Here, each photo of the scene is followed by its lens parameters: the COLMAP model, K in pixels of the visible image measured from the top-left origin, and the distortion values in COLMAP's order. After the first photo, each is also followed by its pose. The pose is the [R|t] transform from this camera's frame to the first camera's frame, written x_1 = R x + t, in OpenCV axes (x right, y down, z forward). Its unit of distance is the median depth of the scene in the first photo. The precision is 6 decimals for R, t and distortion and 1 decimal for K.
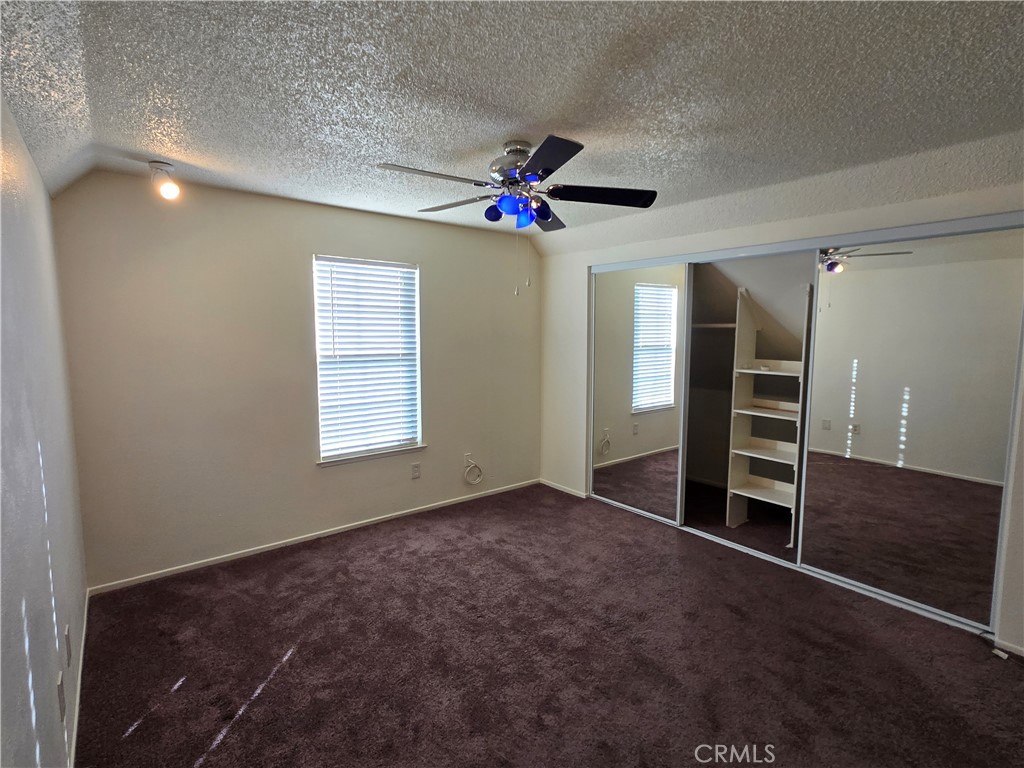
lens RADIAL K [[499.6, 0, 516.0], [0, 499.6, 383.6], [0, 0, 1]] dist [0.000874, 0.000125]
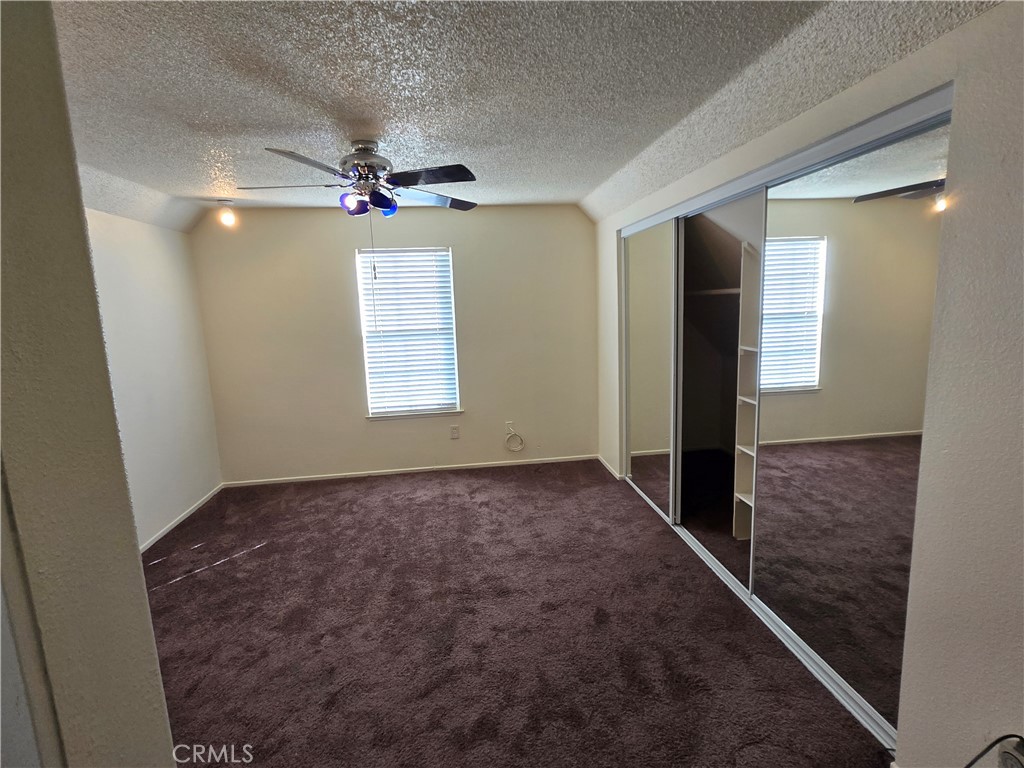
lens RADIAL K [[499.6, 0, 516.0], [0, 499.6, 383.6], [0, 0, 1]] dist [0.000874, 0.000125]
pose [[0.851184, 0.050646, -0.522419, 0.571655], [-0.016182, 0.997393, 0.070326, -0.019242], [0.524618, -0.051407, 0.849784, 0.133787]]
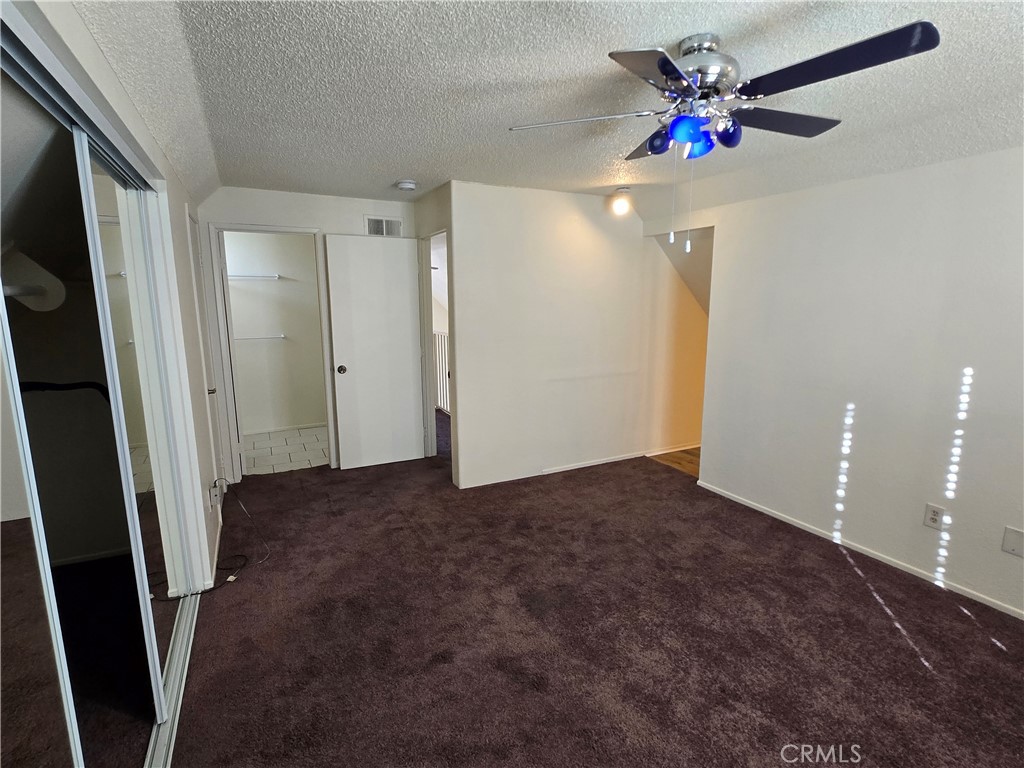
lens RADIAL K [[499.6, 0, 516.0], [0, 499.6, 383.6], [0, 0, 1]] dist [0.000874, 0.000125]
pose [[-0.981168, -0.034731, 0.190010, 0.073423], [0.018743, 0.961941, 0.272612, -0.126514], [-0.192247, 0.271040, -0.943175, 1.194653]]
